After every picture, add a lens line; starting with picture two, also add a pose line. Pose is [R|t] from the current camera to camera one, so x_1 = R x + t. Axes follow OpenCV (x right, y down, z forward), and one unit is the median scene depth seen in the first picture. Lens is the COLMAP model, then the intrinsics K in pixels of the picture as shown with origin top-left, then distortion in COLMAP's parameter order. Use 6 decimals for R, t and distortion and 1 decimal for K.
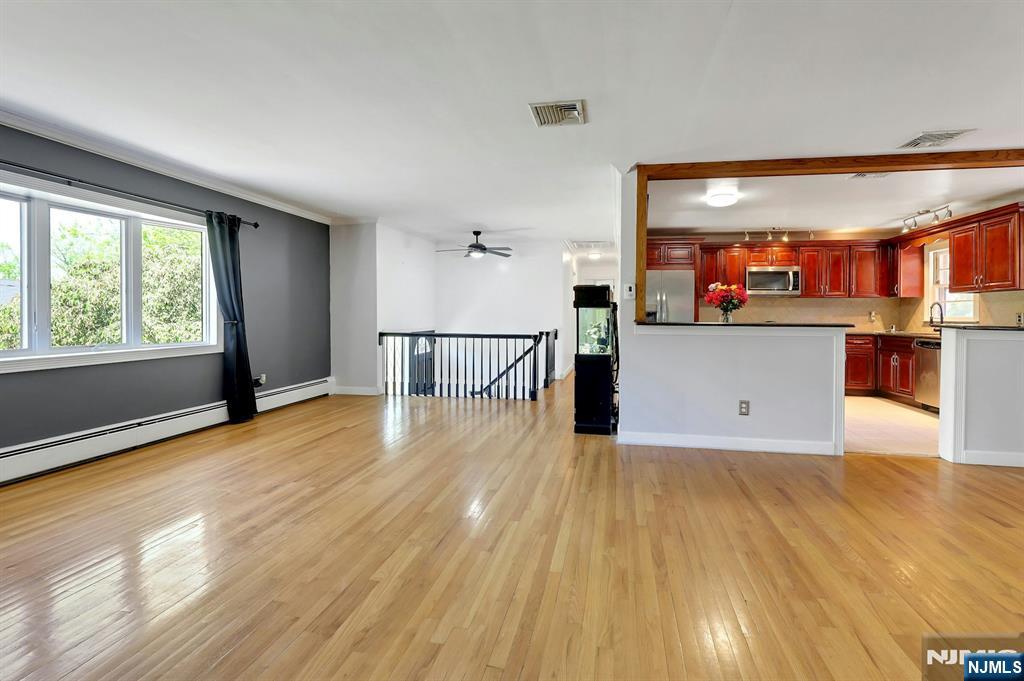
lens RADIAL K [[440.6, 0, 542.0], [0, 440.6, 317.3], [0, 0, 1]] dist [0.000942, -0.001600]
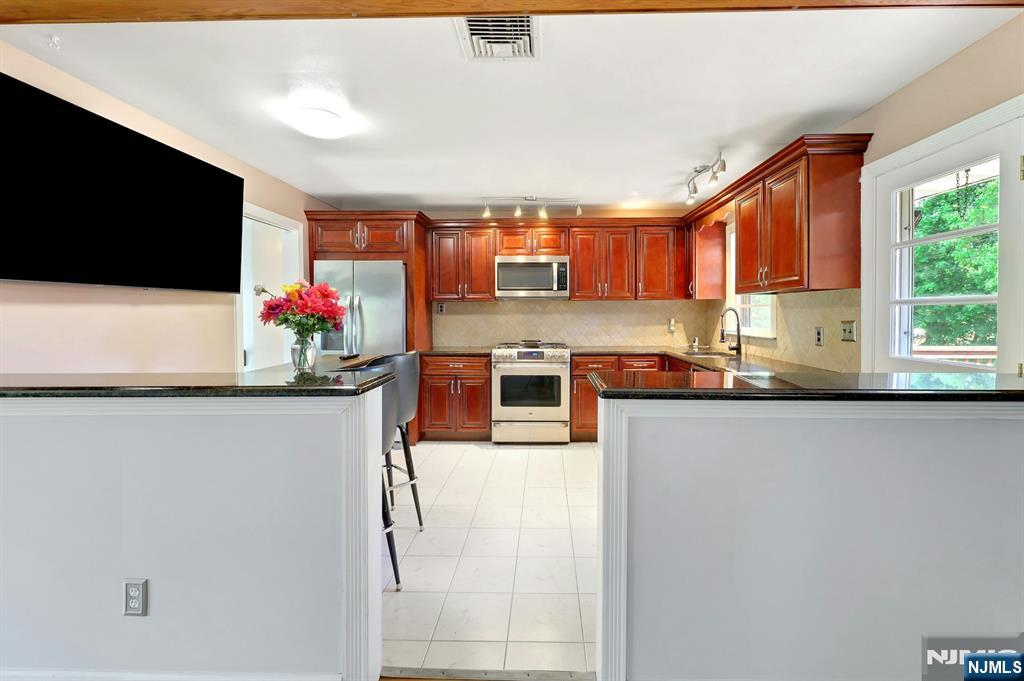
lens RADIAL K [[440.6, 0, 546.0], [0, 440.6, 317.7], [0, 0, 1]] dist [0.000942, -0.001600]
pose [[0.986969, -0.016142, 0.160097, 0.568976], [0.015299, 0.999862, 0.006492, -0.030492], [-0.160180, -0.003958, 0.987080, 0.419958]]
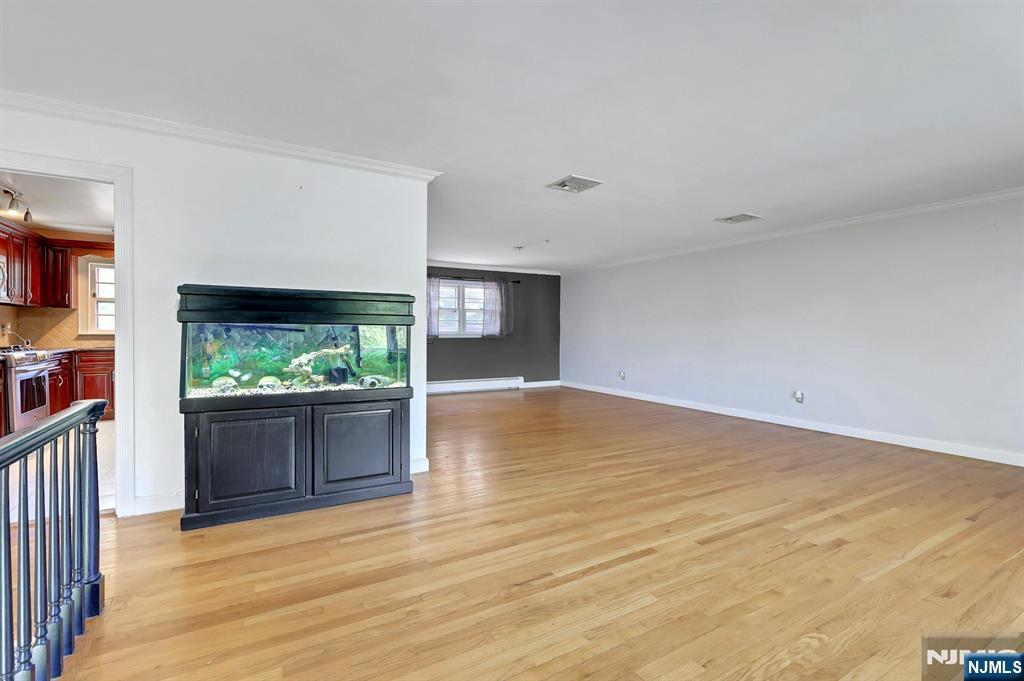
lens RADIAL K [[440.6, 0, 509.5], [0, 440.6, 336.8], [0, 0, 1]] dist [0.000942, -0.001600]
pose [[-0.637654, -0.015692, 0.770163, -0.464595], [-0.000252, 0.999797, 0.020162, -0.009705], [-0.770323, 0.012662, -0.637528, 1.091885]]
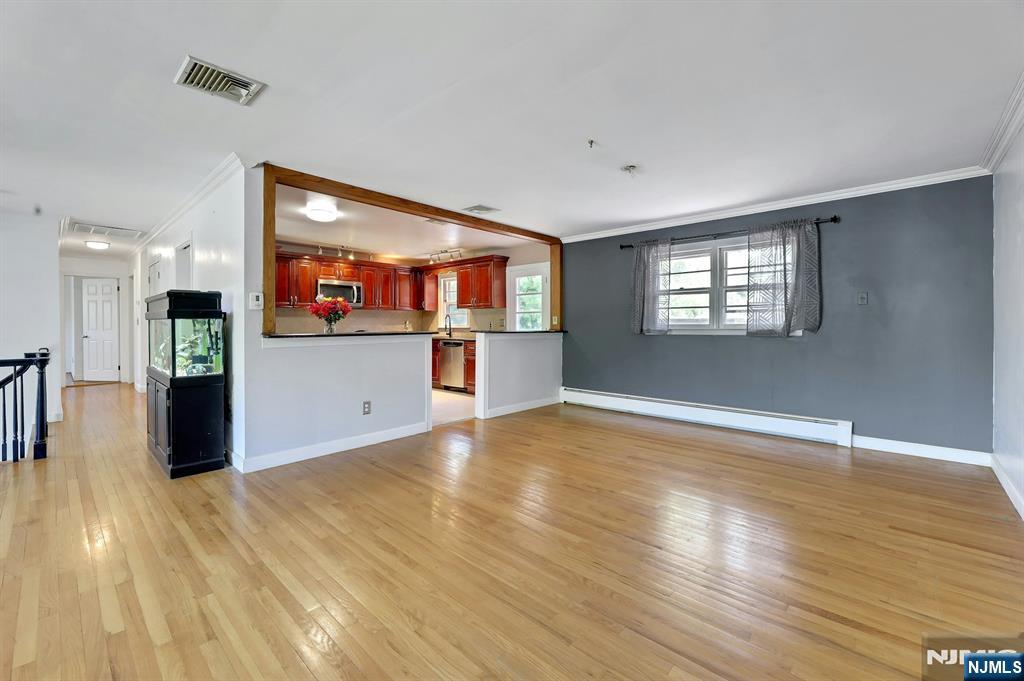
lens RADIAL K [[426.7, 0, 518.6], [0, 426.7, 324.1], [0, 0, 1]] dist [-0.005329, 0.001108]
pose [[0.536840, -0.009105, 0.843635, -0.183154], [0.012187, 0.999921, 0.003037, -0.005146], [-0.843596, 0.008651, 0.536909, 0.060306]]
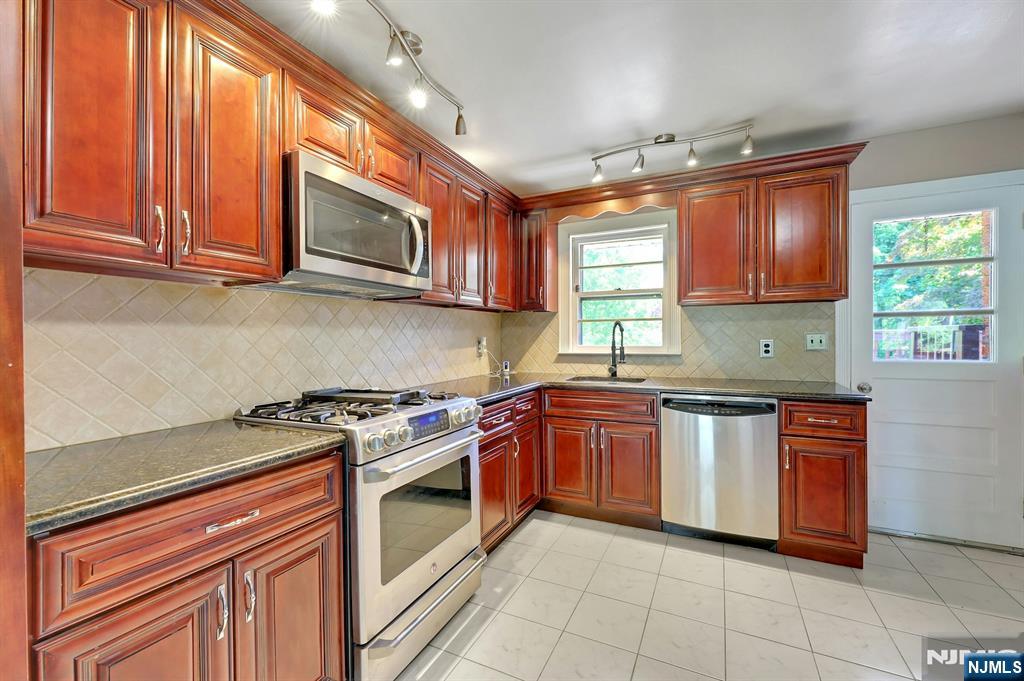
lens RADIAL K [[426.7, 0, 521.4], [0, 426.7, 340.0], [0, 0, 1]] dist [-0.005329, 0.001108]
pose [[0.265156, -0.018758, 0.964023, 0.371572], [0.017452, 0.999740, 0.014652, -0.022546], [-0.964048, 0.012939, 0.265414, 1.094374]]
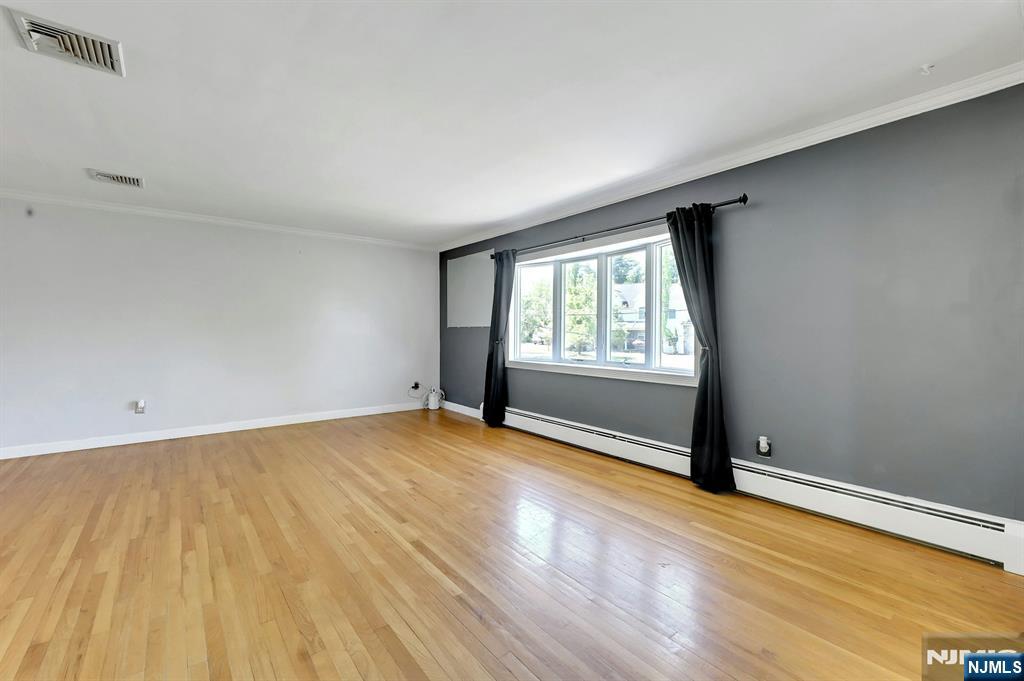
lens RADIAL K [[440.6, 0, 517.5], [0, 440.6, 335.9], [0, 0, 1]] dist [0.000942, -0.001600]
pose [[-0.671247, 0.002528, -0.741229, 0.047059], [-0.008295, 0.999906, 0.010921, -0.013526], [0.741187, 0.013479, -0.671163, 1.097466]]
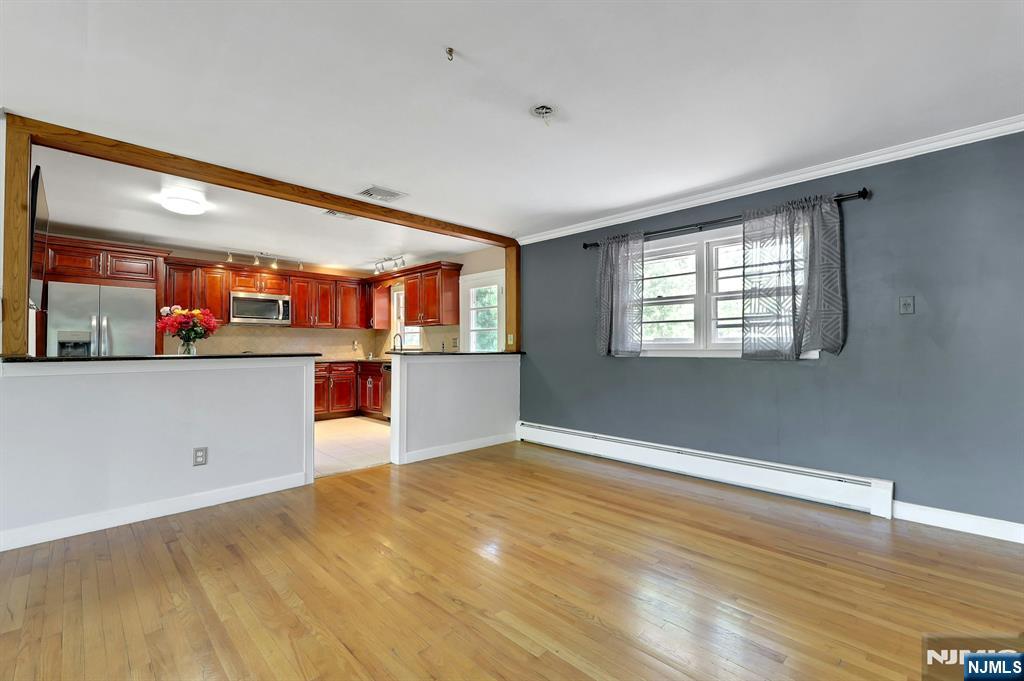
lens RADIAL K [[440.6, 0, 512.4], [0, 440.6, 341.1], [0, 0, 1]] dist [0.000942, -0.001600]
pose [[0.581564, -0.000969, 0.813500, 0.091137], [0.013923, 0.999865, -0.008762, 0.002237], [-0.813382, 0.016423, 0.581499, 0.026037]]
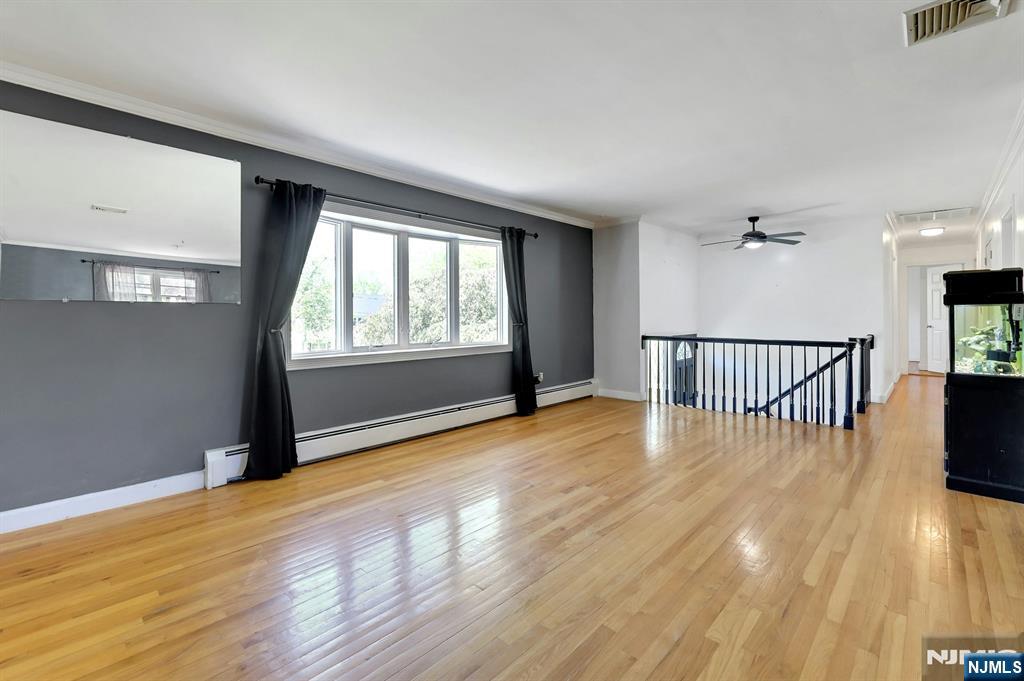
lens RADIAL K [[449.6, 0, 504.0], [0, 449.6, 316.1], [0, 0, 1]] dist [-0.002146, -0.000478]
pose [[0.828039, -0.007871, -0.560615, -0.083027], [0.003365, 0.999953, -0.009068, -0.000197], [0.560660, 0.005623, 0.828027, 0.031661]]
